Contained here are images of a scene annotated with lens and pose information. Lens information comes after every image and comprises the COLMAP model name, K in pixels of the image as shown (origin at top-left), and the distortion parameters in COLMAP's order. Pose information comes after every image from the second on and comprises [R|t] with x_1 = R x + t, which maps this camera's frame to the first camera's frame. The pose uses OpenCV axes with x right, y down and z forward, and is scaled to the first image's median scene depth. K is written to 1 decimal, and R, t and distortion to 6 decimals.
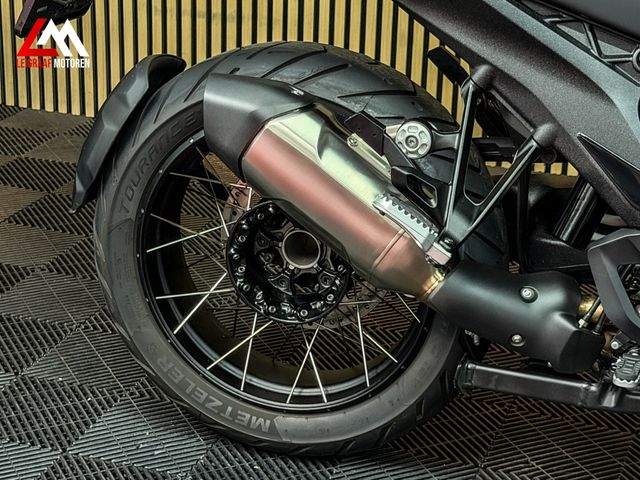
lens RADIAL K [[1427.3, 0, 325.7], [0, 1427.3, 238.6], [0, 0, 1]] dist [0.127638, 0.000000]
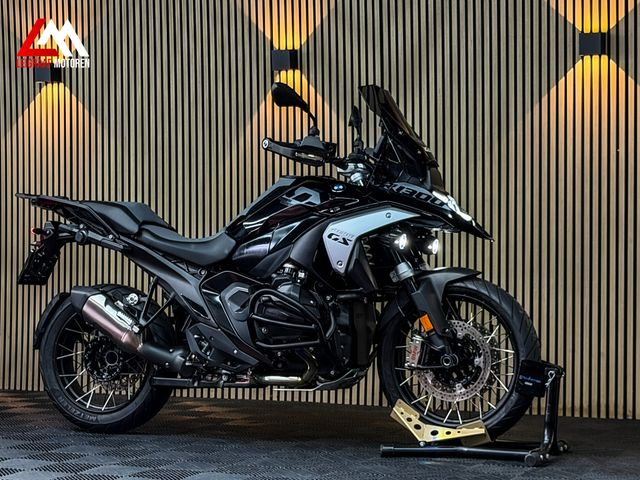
lens RADIAL K [[1433.0, 0, 312.4], [0, 1433.0, 243.8], [0, 0, 1]] dist [0.143141, 0.000000]
pose [[0.996431, -0.021927, -0.081515, 0.691960], [-0.010035, 0.928055, -0.372307, 0.959432], [0.083814, 0.371796, 0.924523, -1.884445]]
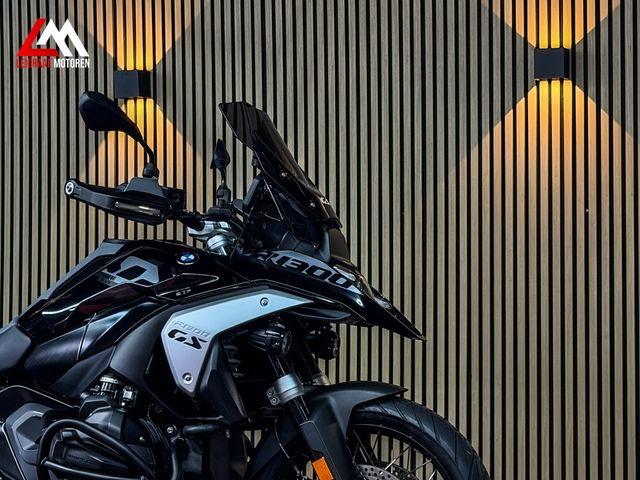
lens RADIAL K [[1427.3, 0, 330.3], [0, 1427.3, 258.7], [0, 0, 1]] dist [0.127638, 0.000000]
pose [[0.999825, -0.018713, 0.000729, 0.695430], [0.017370, 0.912109, -0.409579, 0.543380], [0.007000, 0.409520, 0.912274, -0.944619]]
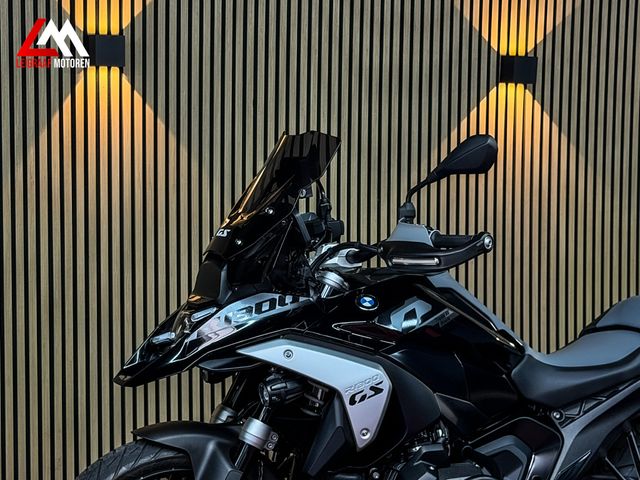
lens RADIAL K [[1427.3, 0, 309.4], [0, 1427.3, 251.5], [0, 0, 1]] dist [0.127638, 0.000000]
pose [[0.731440, -0.055703, 0.679627, -1.127951], [0.268622, 0.939606, -0.212090, 0.029462], [-0.626768, 0.337694, 0.702229, -0.382497]]
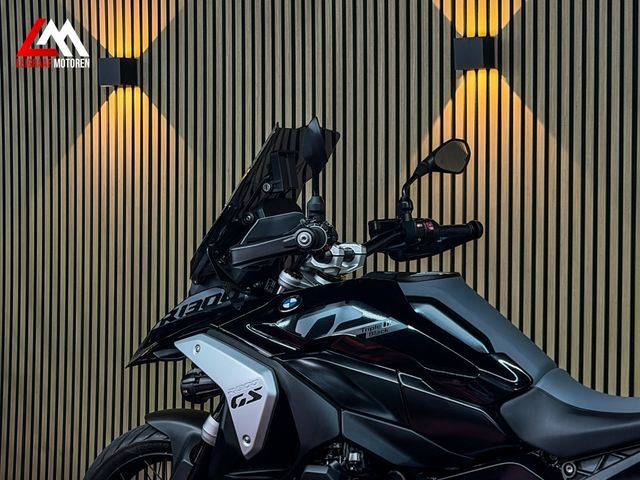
lens RADIAL K [[1427.3, 0, 311.0], [0, 1427.3, 260.0], [0, 0, 1]] dist [0.127638, 0.000000]
pose [[0.985074, -0.010746, -0.171796, 0.458510], [-0.048929, 0.939397, -0.339321, 0.246437], [0.165031, 0.342662, 0.924850, -0.704849]]
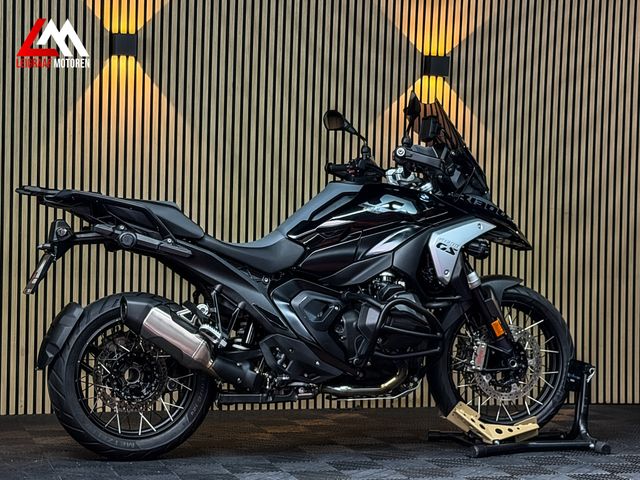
lens RADIAL K [[1427.3, 0, 323.2], [0, 1427.3, 244.8], [0, 0, 1]] dist [0.127638, 0.000000]
pose [[0.802799, -0.010658, 0.596154, -1.401554], [0.218543, 0.935518, -0.277570, 0.634892], [-0.554755, 0.353118, 0.753362, -1.302635]]
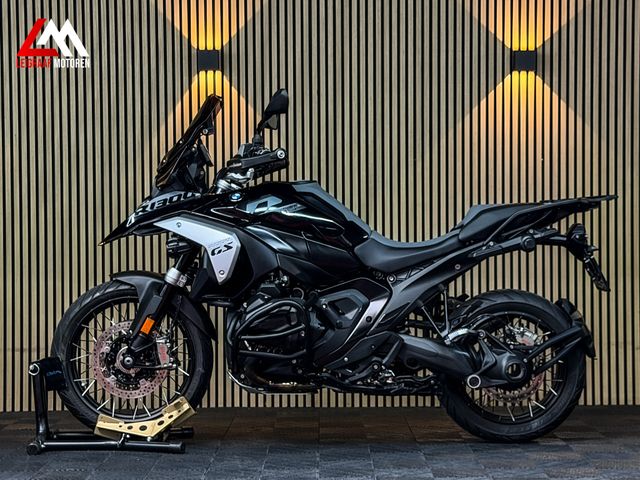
lens RADIAL K [[1427.3, 0, 328.2], [0, 1427.3, 249.3], [0, 0, 1]] dist [0.127638, 0.000000]
pose [[0.938531, -0.032584, 0.343653, -0.688528], [0.153719, 0.930828, -0.331556, 0.829817], [-0.309078, 0.364002, 0.878620, -1.739484]]
